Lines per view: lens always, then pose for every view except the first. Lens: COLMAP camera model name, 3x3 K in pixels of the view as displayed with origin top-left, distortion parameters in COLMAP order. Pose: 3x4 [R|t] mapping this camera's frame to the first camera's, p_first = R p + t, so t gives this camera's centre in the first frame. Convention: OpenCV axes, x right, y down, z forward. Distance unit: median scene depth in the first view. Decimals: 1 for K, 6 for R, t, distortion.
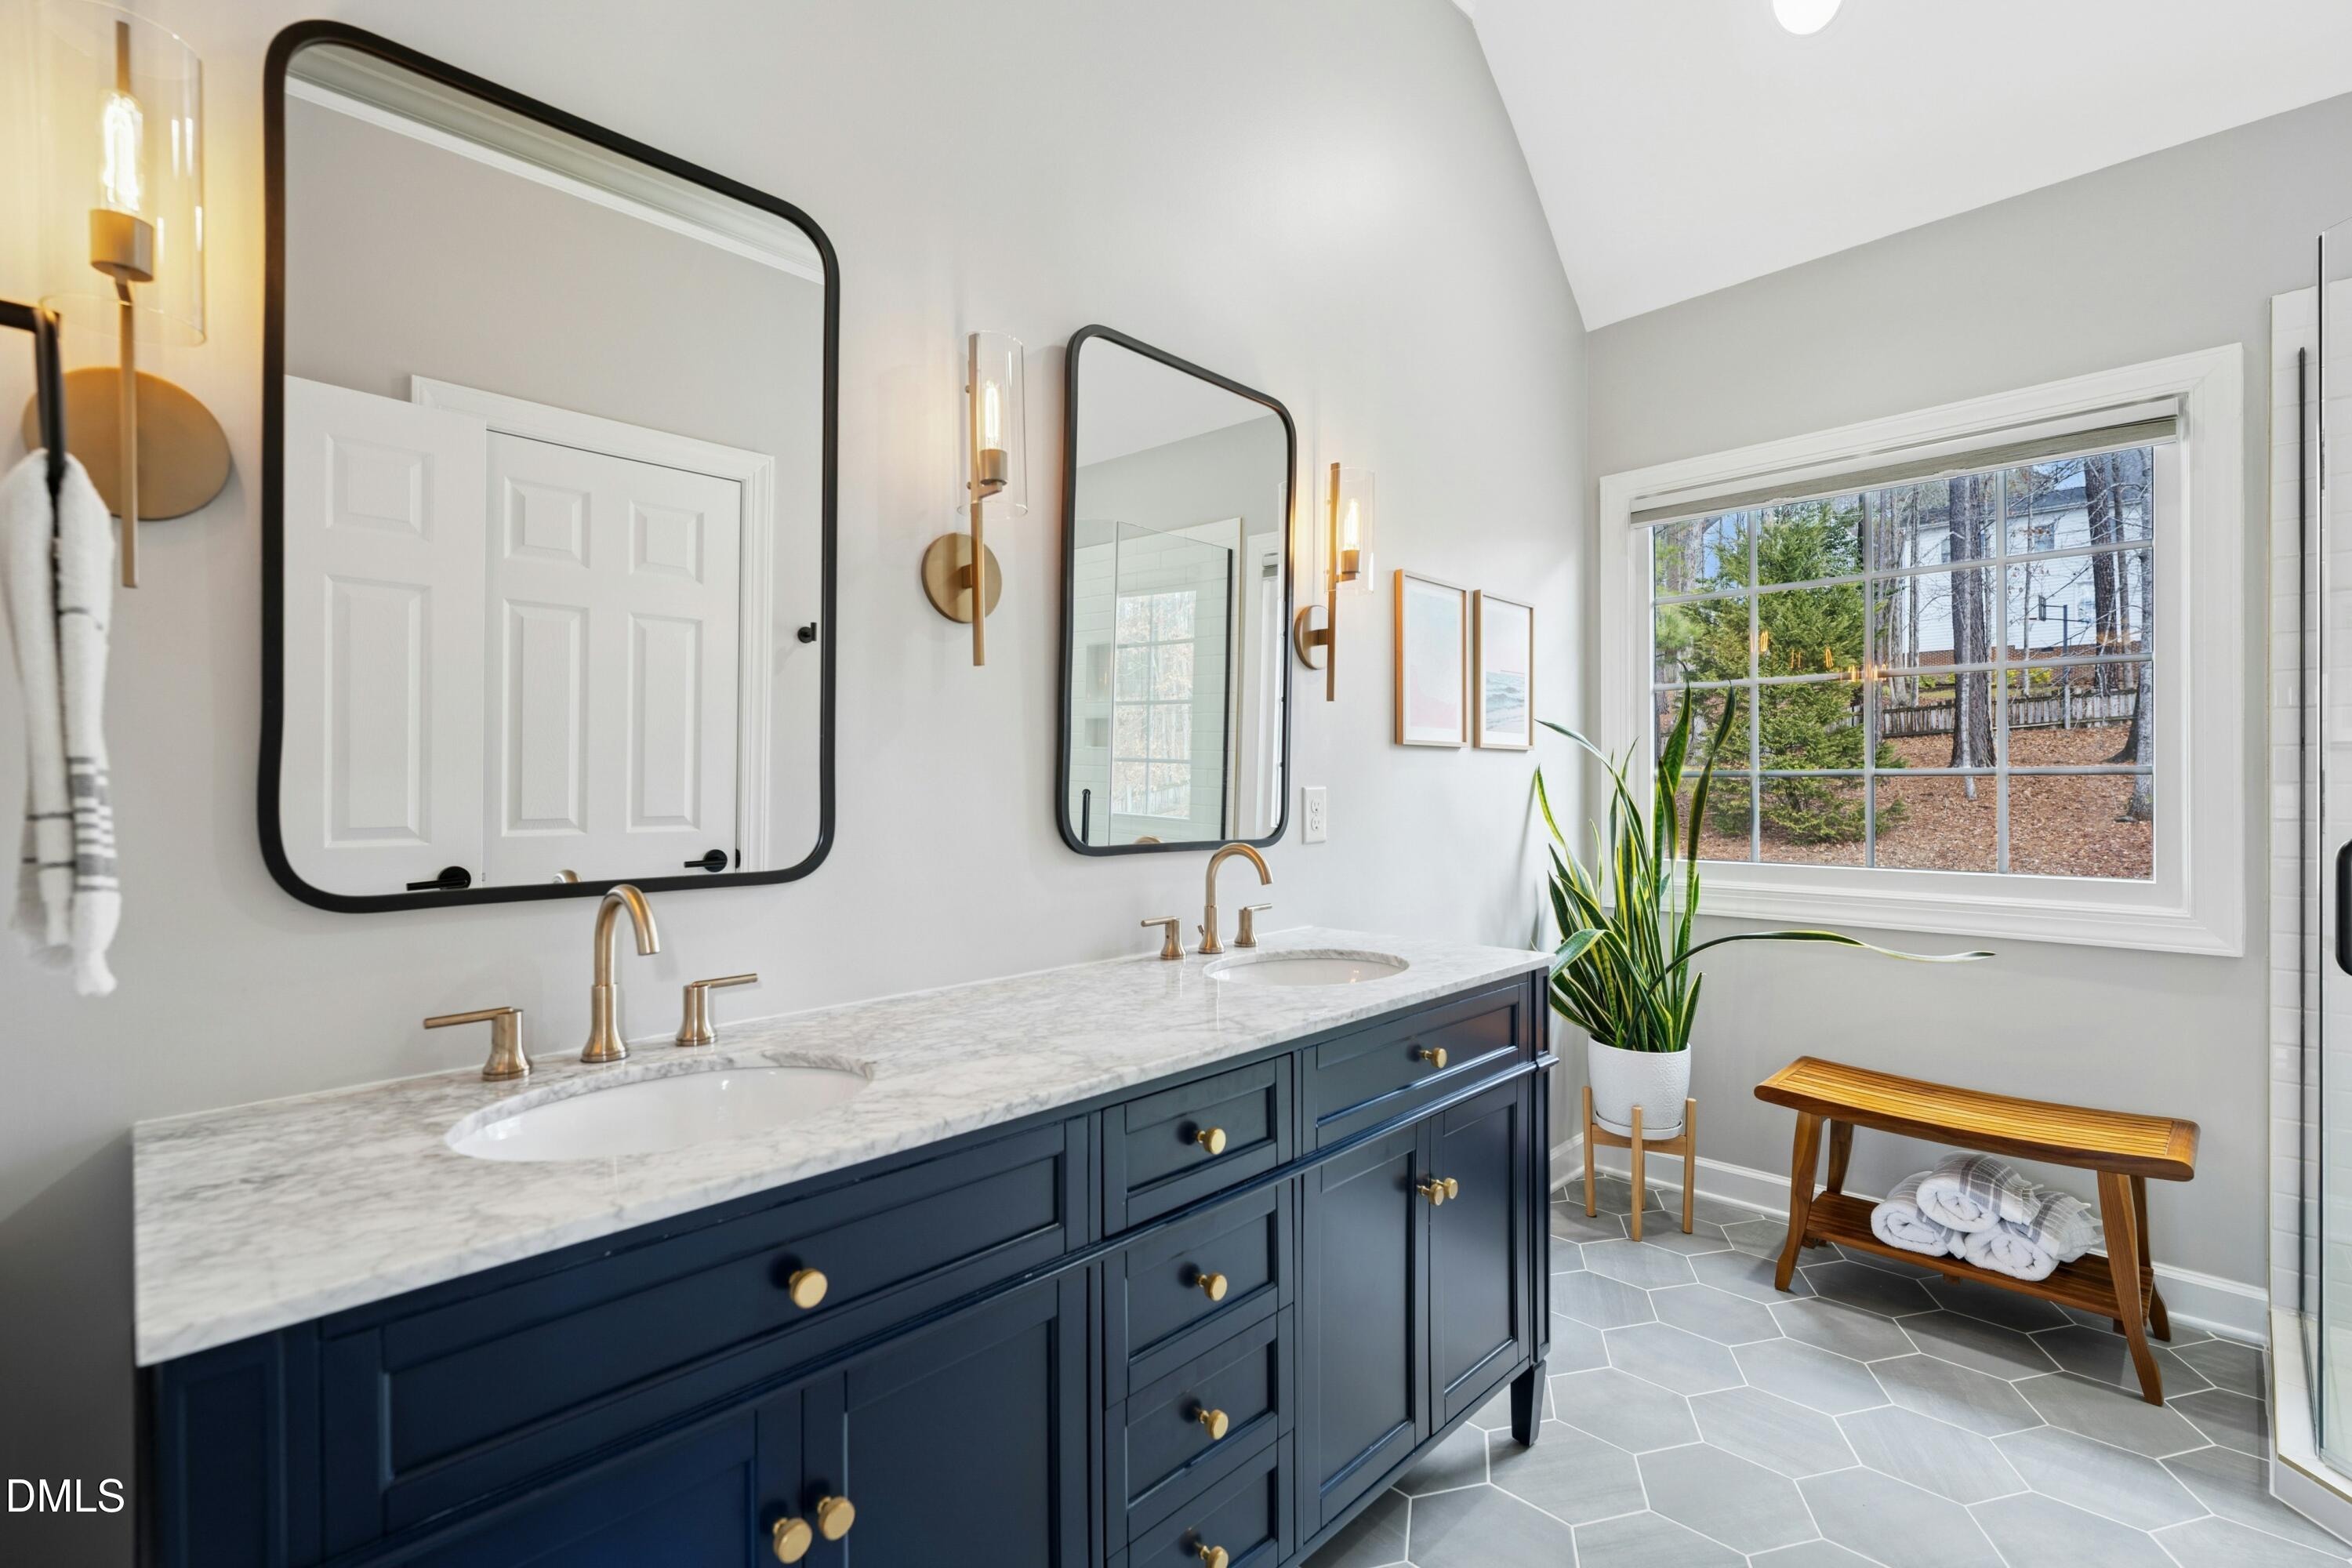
lens RADIAL K [[1051.9, 0, 1177.8], [0, 1051.9, 781.8], [0, 0, 1]] dist [-0.000928, 0.000933]
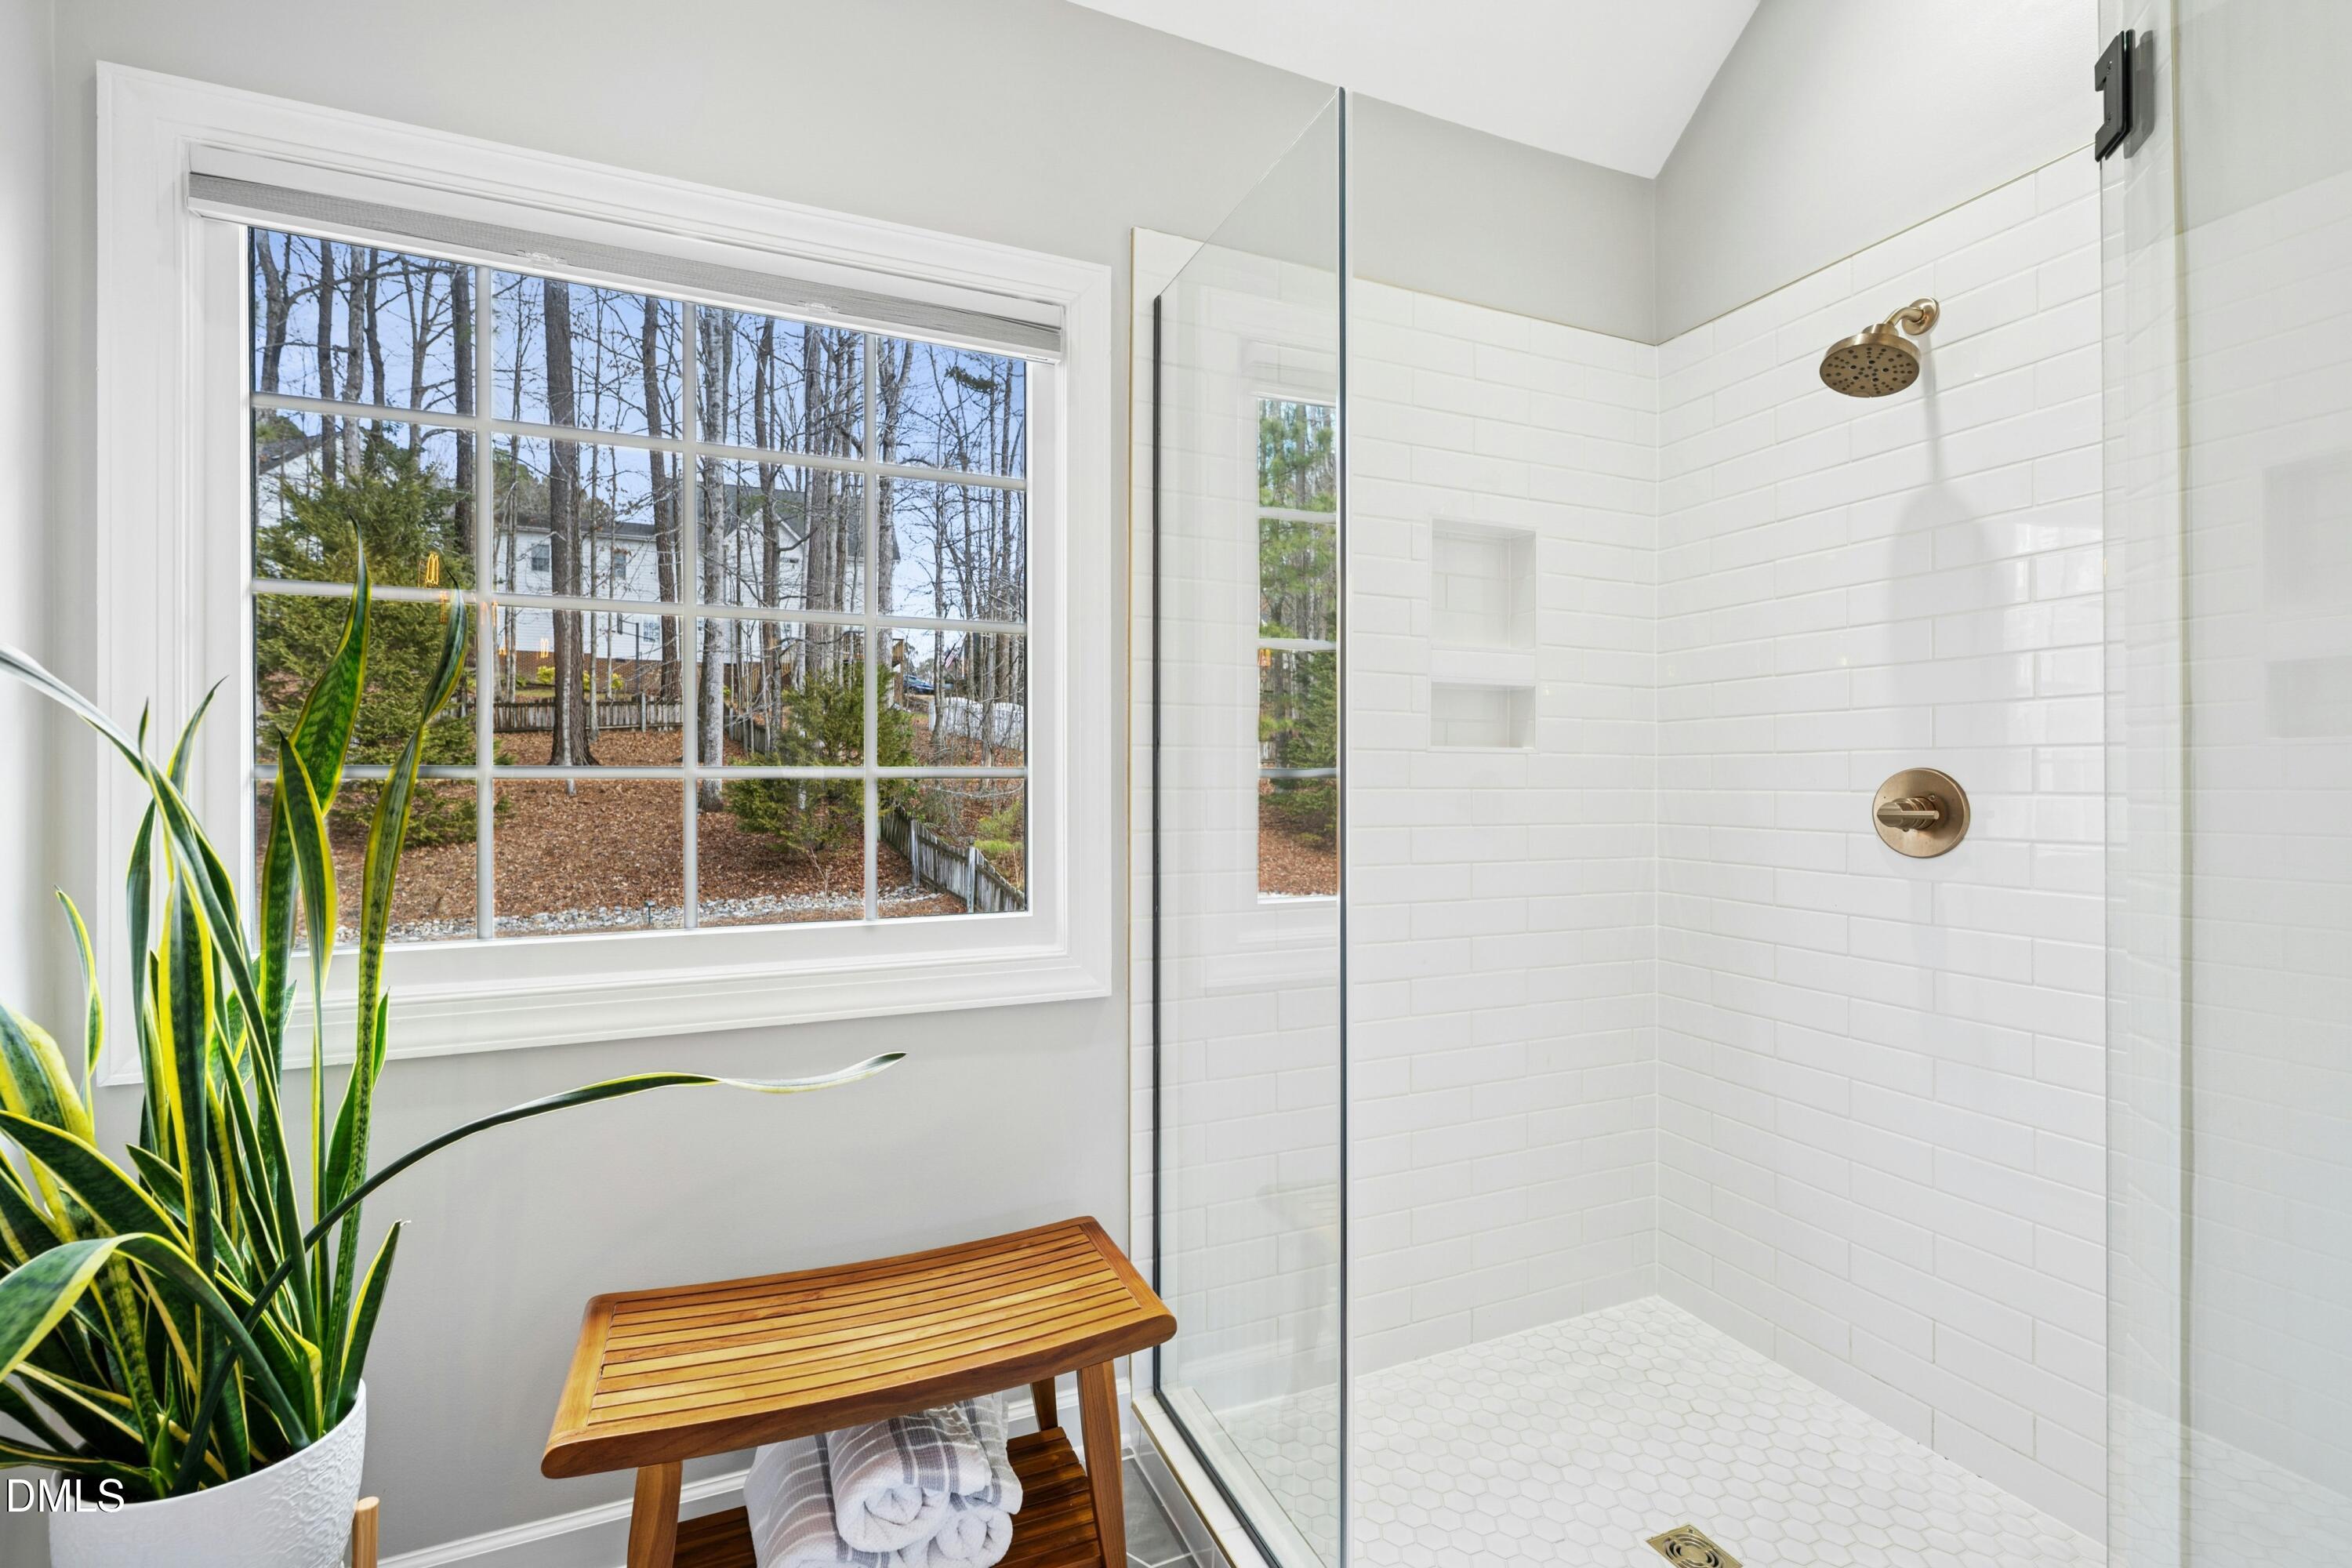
lens RADIAL K [[1051.9, 0, 1174.7], [0, 1051.9, 778.0], [0, 0, 1]] dist [-0.000928, 0.000933]
pose [[0.378452, 0.003250, 0.925615, 0.197632], [-0.003500, 0.999992, -0.002080, -0.004290], [-0.925614, -0.002453, 0.378460, 0.496405]]
